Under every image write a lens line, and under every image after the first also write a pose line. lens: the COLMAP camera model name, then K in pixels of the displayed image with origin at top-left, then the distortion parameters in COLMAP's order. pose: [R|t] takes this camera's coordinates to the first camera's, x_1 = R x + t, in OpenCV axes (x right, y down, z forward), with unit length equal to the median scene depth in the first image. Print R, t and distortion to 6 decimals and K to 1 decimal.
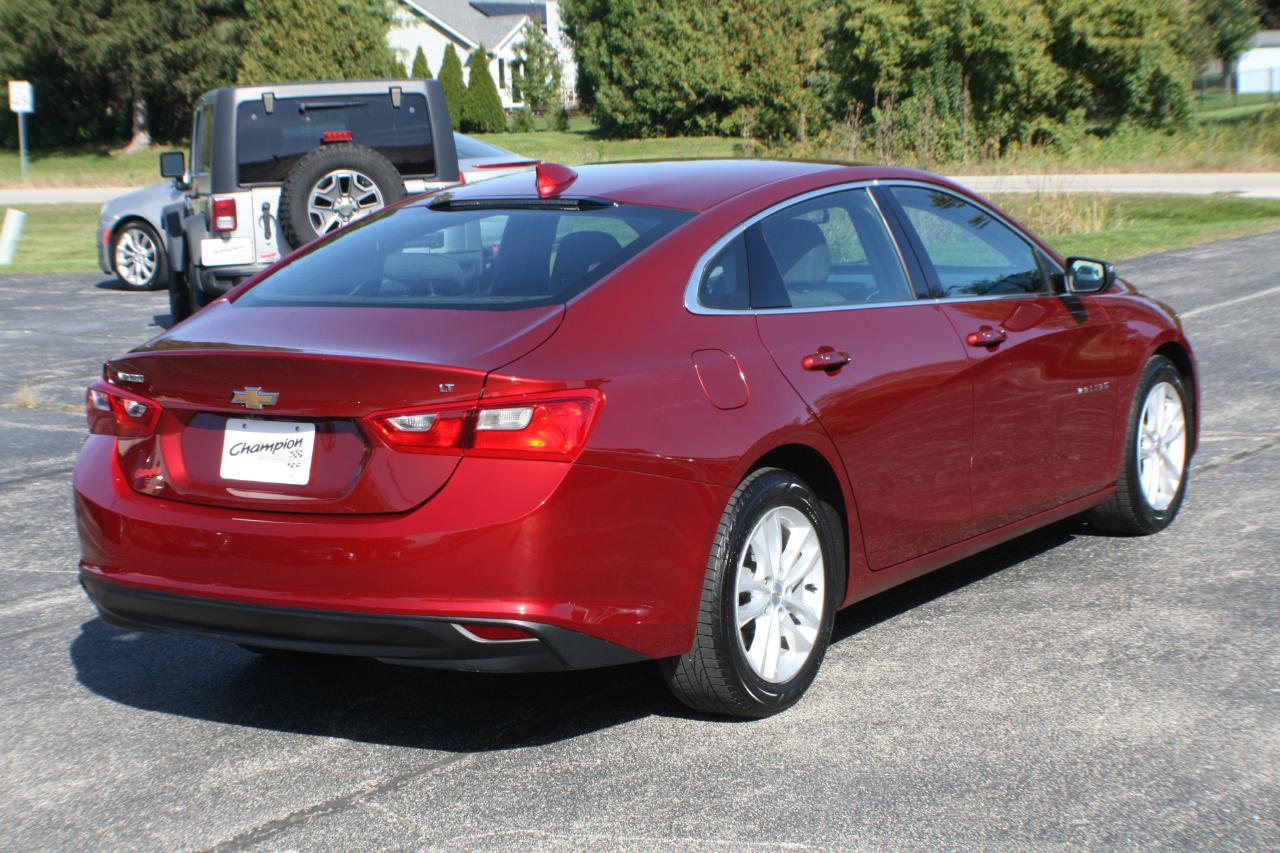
lens RADIAL K [[2332.8, 0, 640.3], [0, 2332.8, 516.3], [0, 0, 1]] dist [-0.135038, 0.128033]
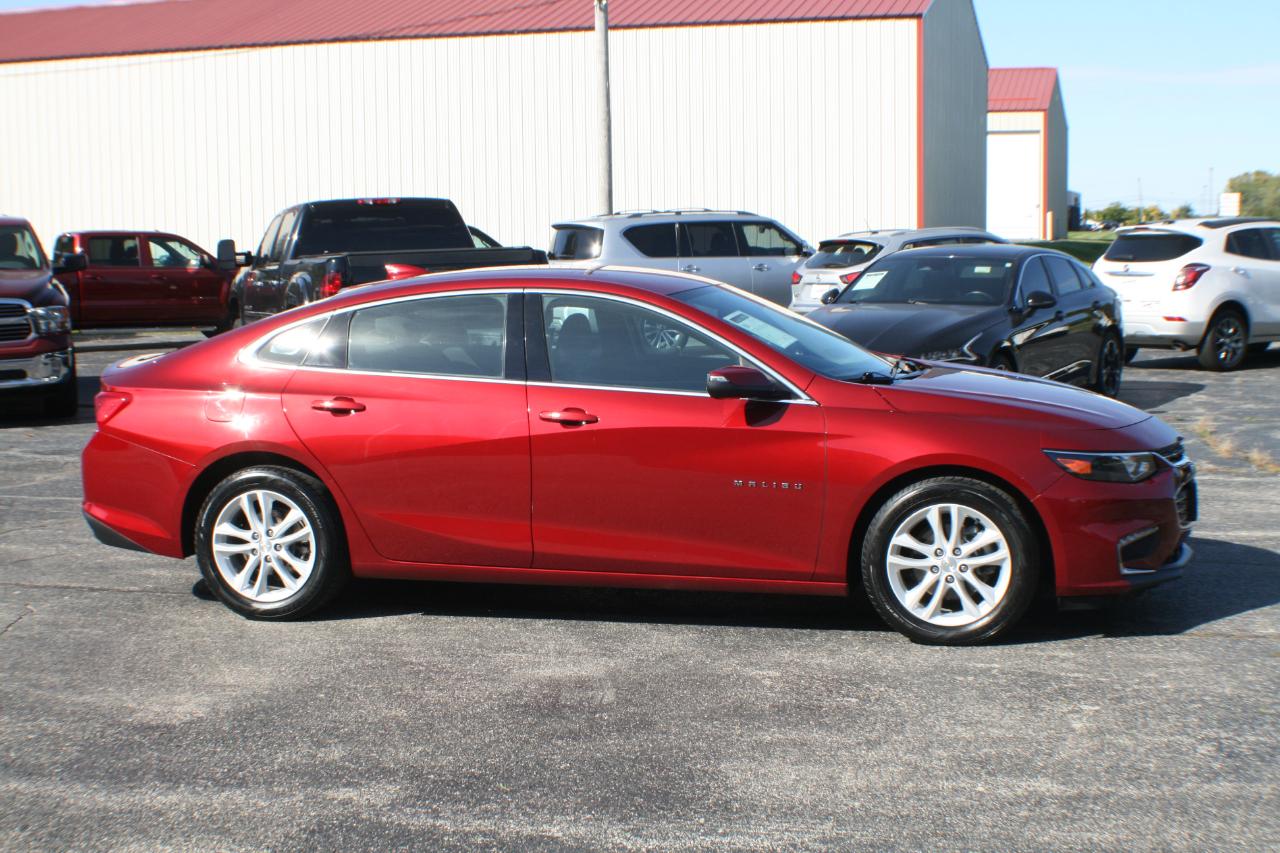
lens RADIAL K [[1810.5, 0, 640.8], [0, 1810.5, 488.9], [0, 0, 1]] dist [-0.166803, 0.104515]
pose [[0.330113, 0.163368, -0.929697, 0.122702], [-0.158048, 0.980572, 0.116189, -0.017994], [0.930616, 0.108581, 0.349520, 0.078589]]
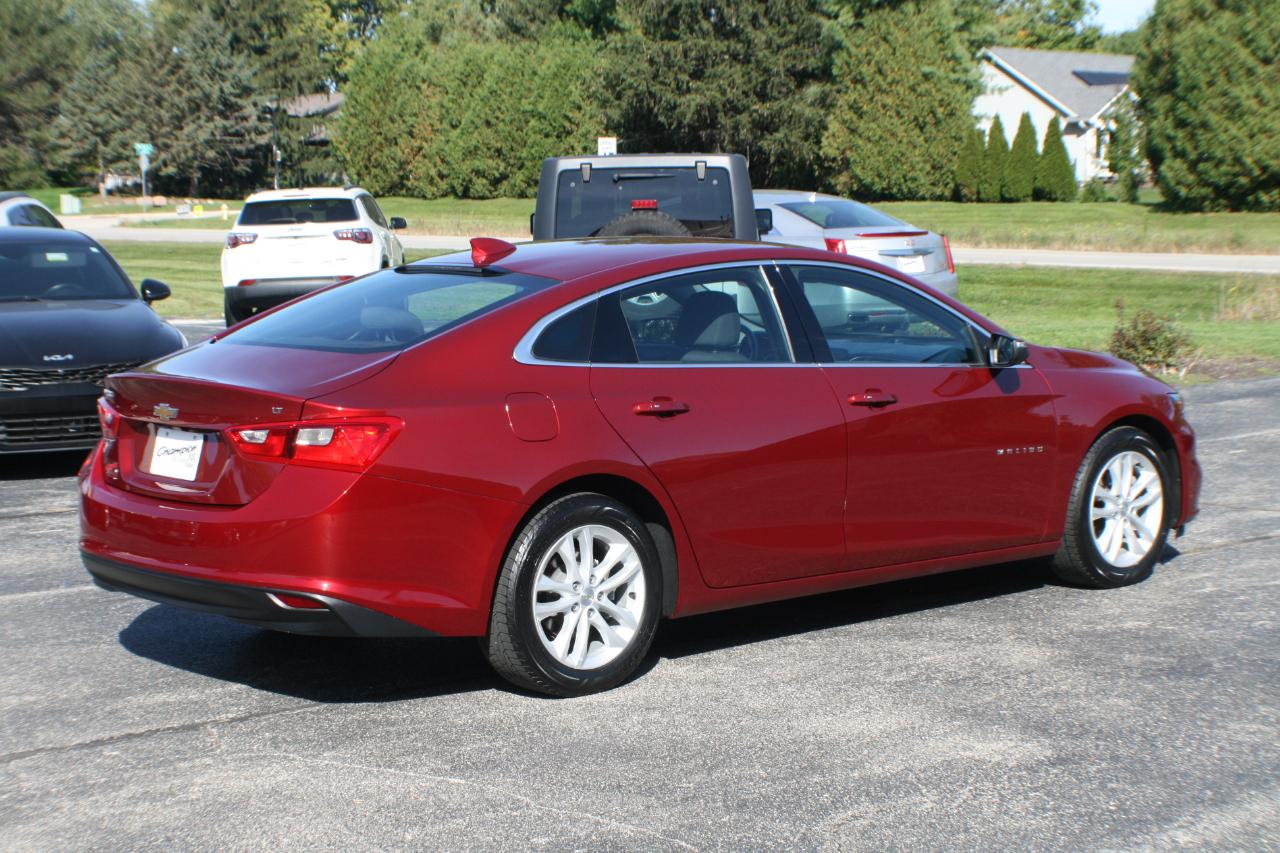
lens RADIAL K [[2332.8, 0, 640.3], [0, 2332.8, 516.3], [0, 0, 1]] dist [-0.135038, 0.128033]
pose [[0.962211, 0.061613, -0.265245, 0.039379], [-0.068505, 0.997509, -0.016799, 0.000981], [0.263549, 0.034335, 0.964035, -0.016175]]
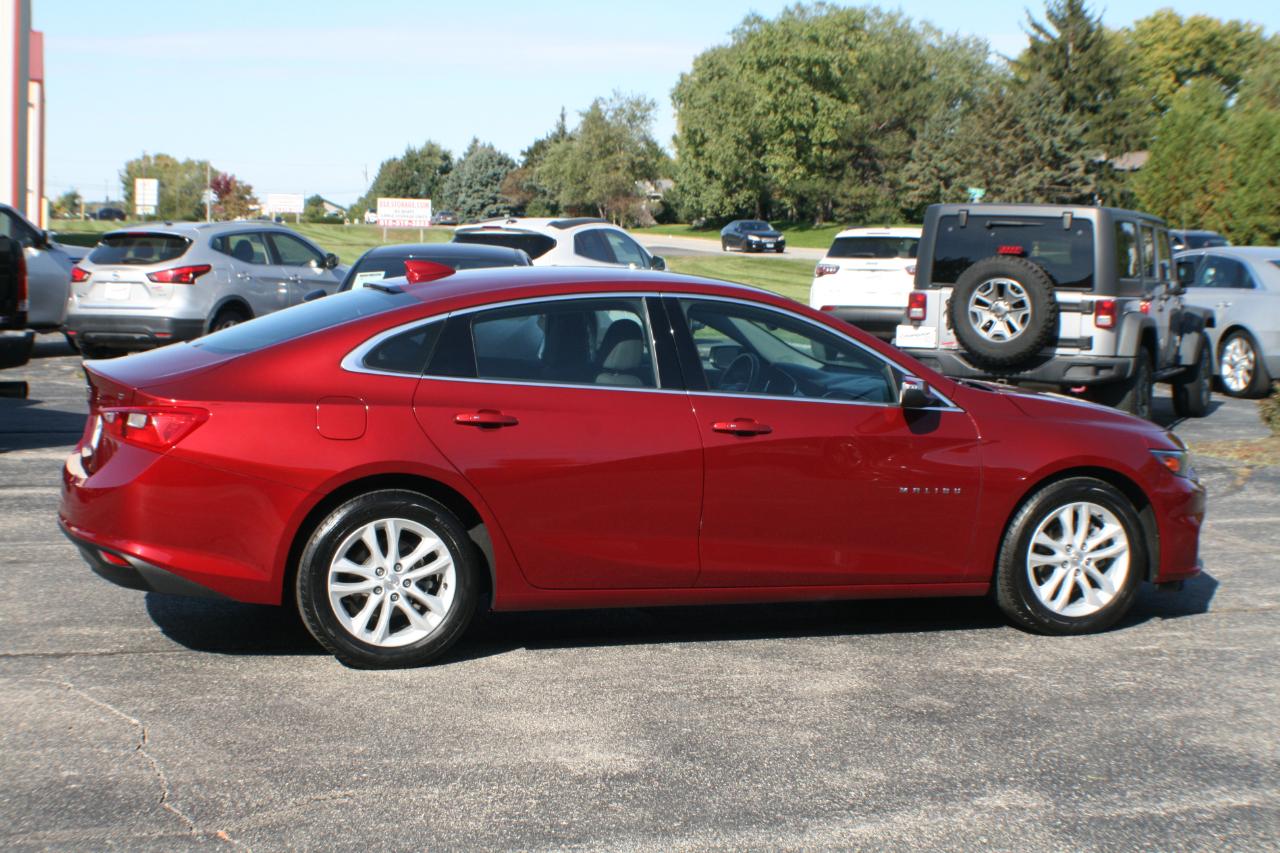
lens RADIAL K [[2078.8, 0, 640.3], [0, 2078.8, 508.2], [0, 0, 1]] dist [-0.155407, 0.071078]
pose [[0.781473, 0.137783, -0.608536, 0.087864], [-0.157824, 0.987247, 0.020854, -0.005590], [0.603648, 0.079744, 0.793253, 0.011931]]
